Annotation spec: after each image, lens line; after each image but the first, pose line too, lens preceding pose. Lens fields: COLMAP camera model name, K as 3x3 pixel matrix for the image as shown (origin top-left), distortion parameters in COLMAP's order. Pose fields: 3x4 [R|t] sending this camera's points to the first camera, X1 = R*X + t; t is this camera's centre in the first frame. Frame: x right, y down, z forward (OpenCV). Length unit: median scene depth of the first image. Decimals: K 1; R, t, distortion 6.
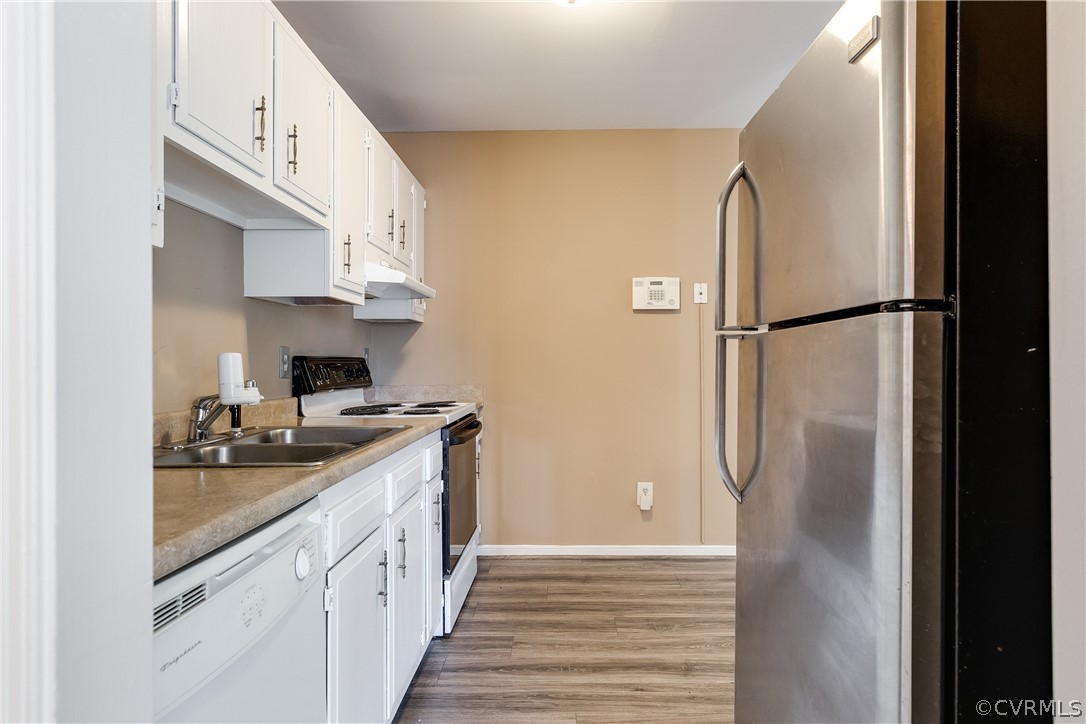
lens RADIAL K [[643.9, 0, 550.5], [0, 643.9, 361.6], [0, 0, 1]] dist [0.005960, 0.001492]
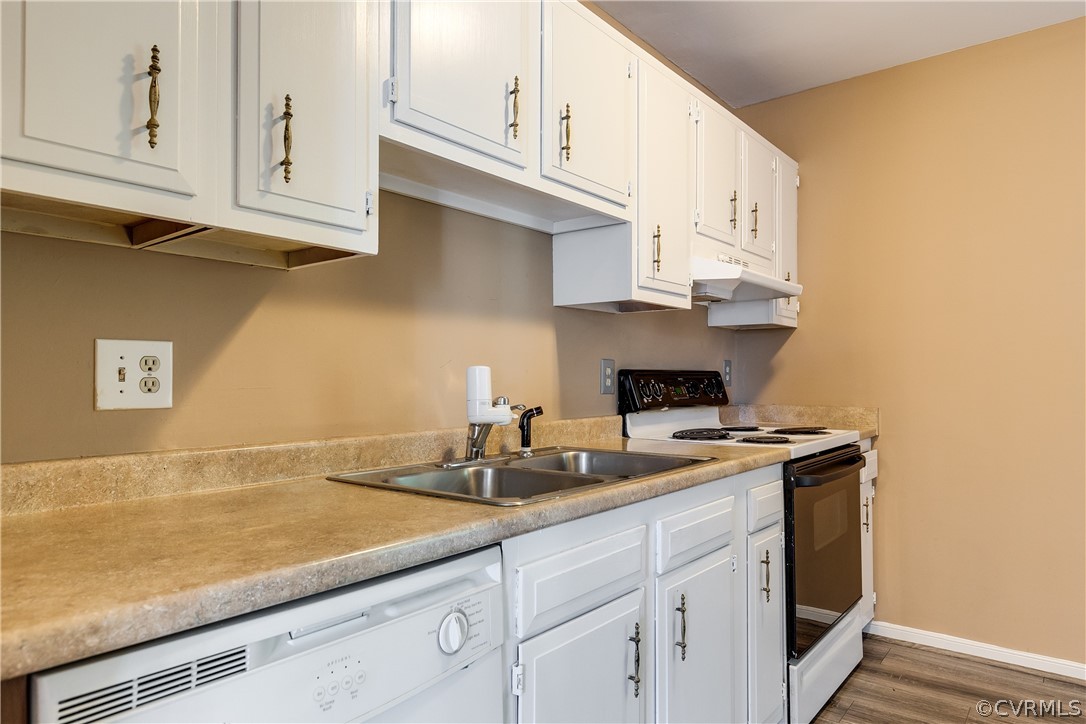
lens RADIAL K [[677.6, 0, 545.6], [0, 677.6, 364.8], [0, 0, 1]] dist [0.007639, -0.001553]
pose [[0.793716, -0.008125, -0.608234, 0.112948], [-0.001530, 0.999881, -0.015353, -0.000812], [0.608287, 0.013117, 0.793609, 0.217307]]
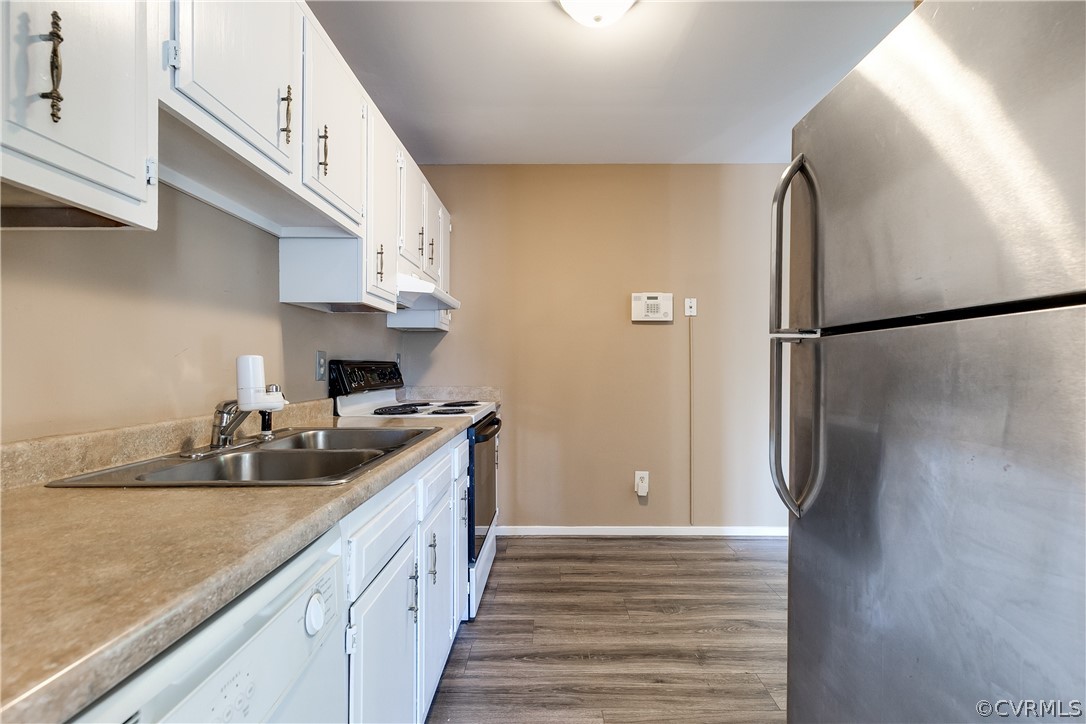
lens RADIAL K [[492.6, 0, 549.7], [0, 492.6, 364.9], [0, 0, 1]] dist [0.007559, -0.000699]
pose [[0.999828, 0.003984, 0.018116, -0.054819], [-0.003947, 0.999990, -0.002044, 0.000159], [-0.018124, 0.001972, 0.999834, 0.199054]]
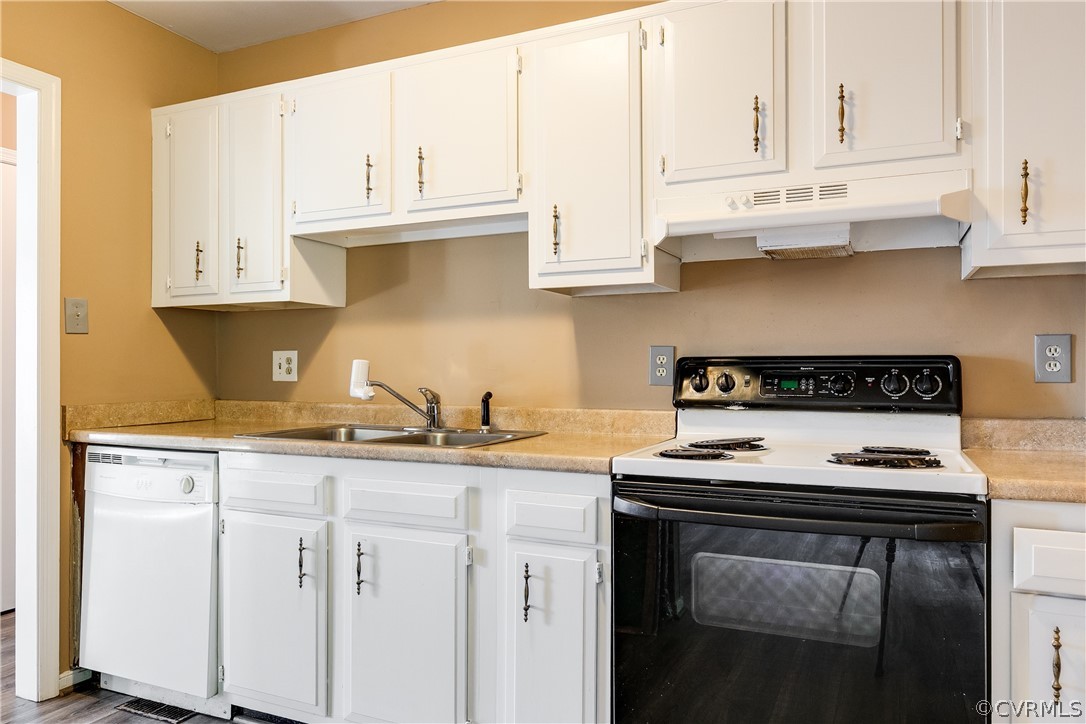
lens RADIAL K [[753.9, 0, 543.8], [0, 753.9, 365.3], [0, 0, 1]] dist [-0.000218, 0.000343]
pose [[-0.406632, 0.003448, -0.913585, 0.567091], [0.005642, 0.999983, 0.001262, -0.001318], [0.913575, -0.004641, -0.406645, 1.427878]]
